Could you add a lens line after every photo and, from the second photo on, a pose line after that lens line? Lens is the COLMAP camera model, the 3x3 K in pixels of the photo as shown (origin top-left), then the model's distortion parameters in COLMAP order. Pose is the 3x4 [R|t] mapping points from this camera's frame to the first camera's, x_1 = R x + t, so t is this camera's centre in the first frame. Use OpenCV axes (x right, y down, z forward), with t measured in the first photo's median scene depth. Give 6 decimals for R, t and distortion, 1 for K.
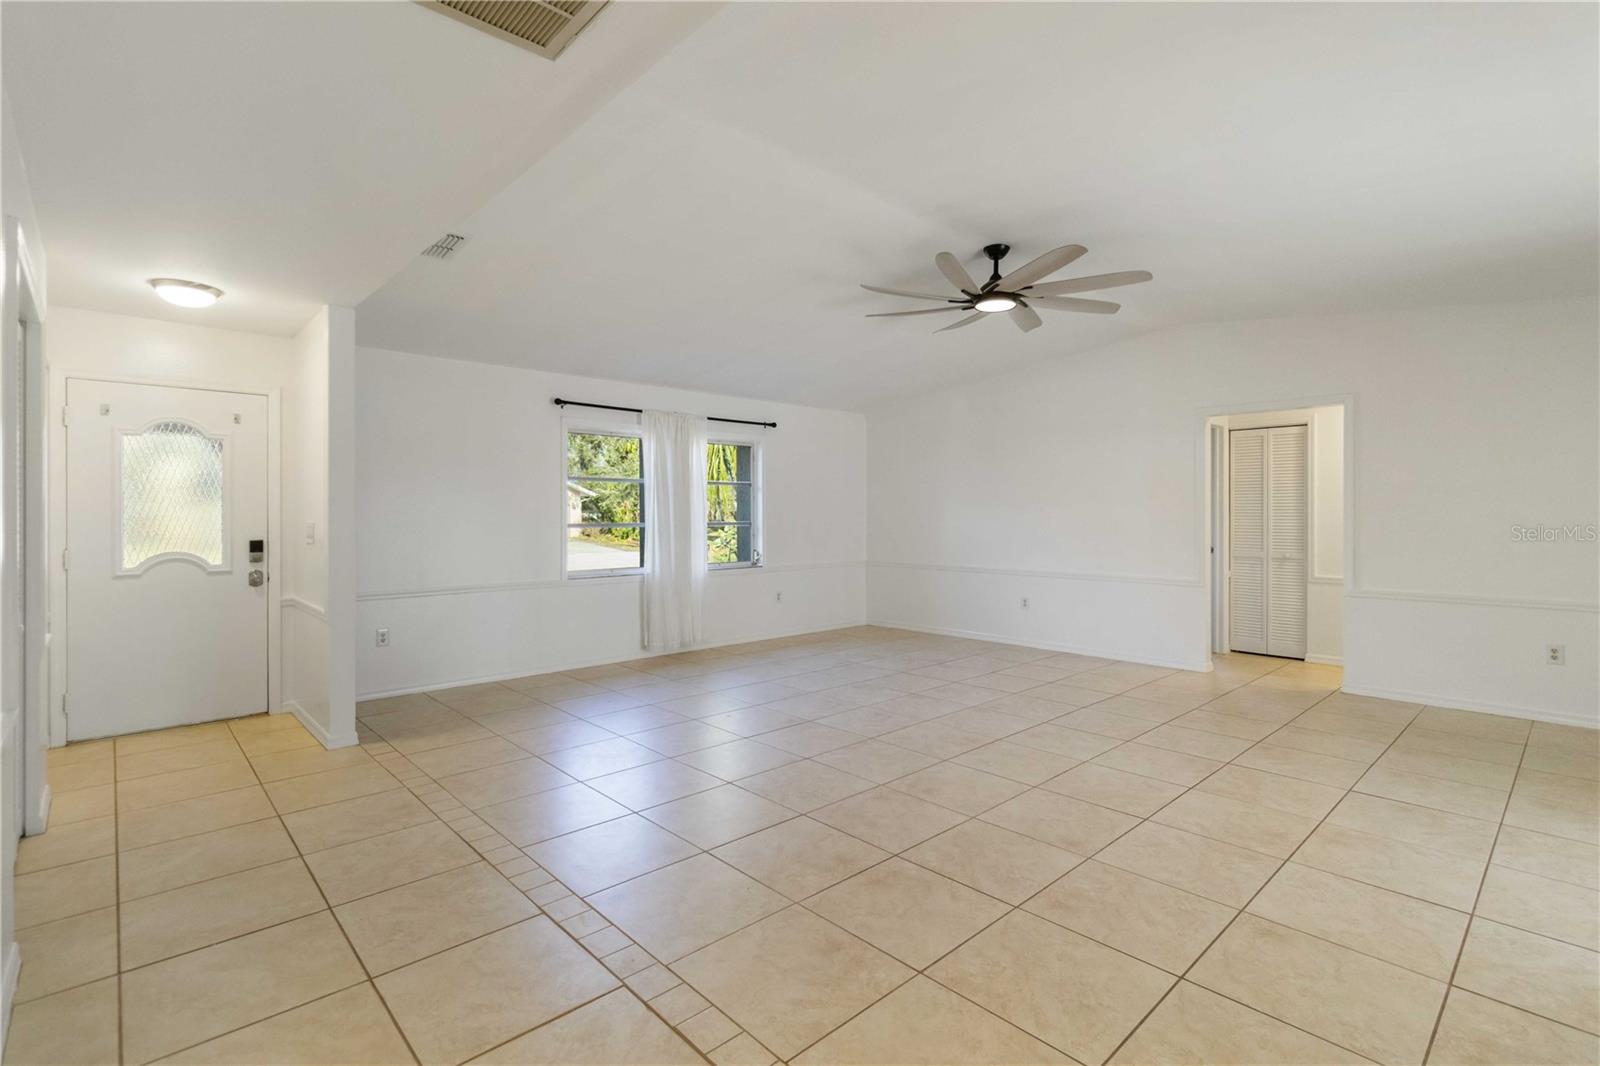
lens RADIAL K [[742.3, 0, 801.2], [0, 742.3, 517.5], [0, 0, 1]] dist [0.002778, 0.000138]
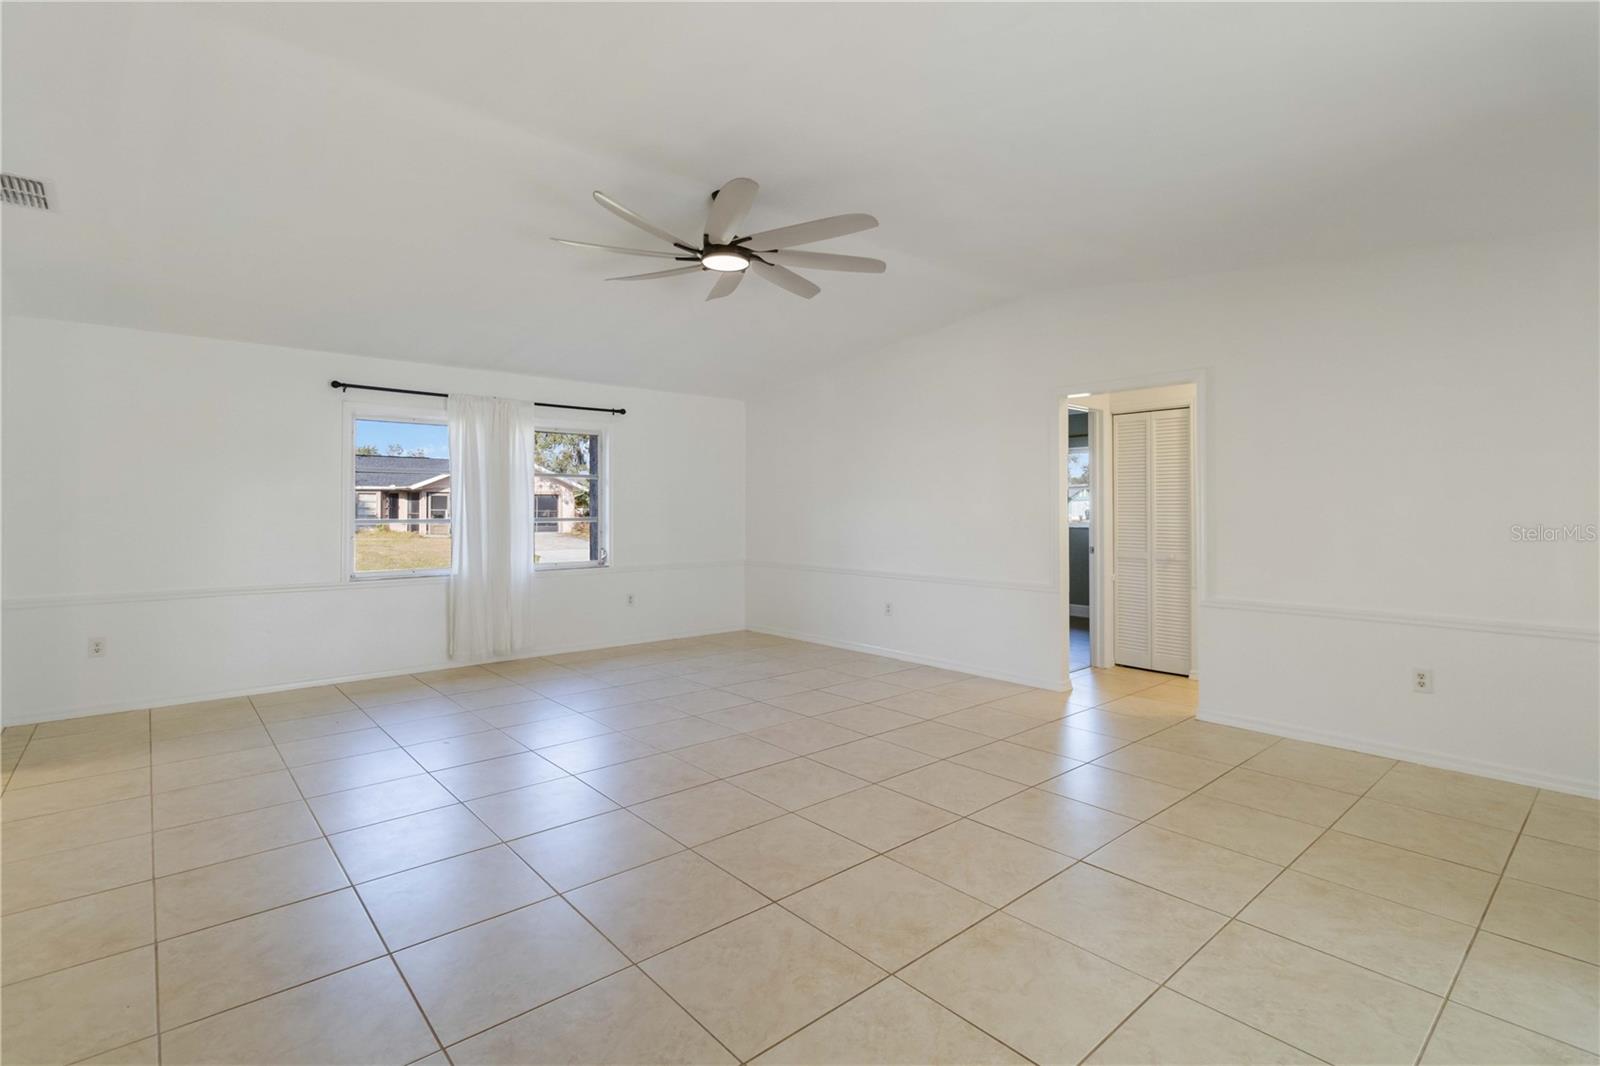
lens RADIAL K [[750.4, 0, 796.9], [0, 750.4, 499.5], [0, 0, 1]] dist [0.002548, 0.000375]
pose [[0.999334, 0.000101, -0.036492, 0.246836], [-0.000772, 0.999831, -0.018371, 0.000454], [0.036484, 0.018387, 0.999165, 0.100707]]
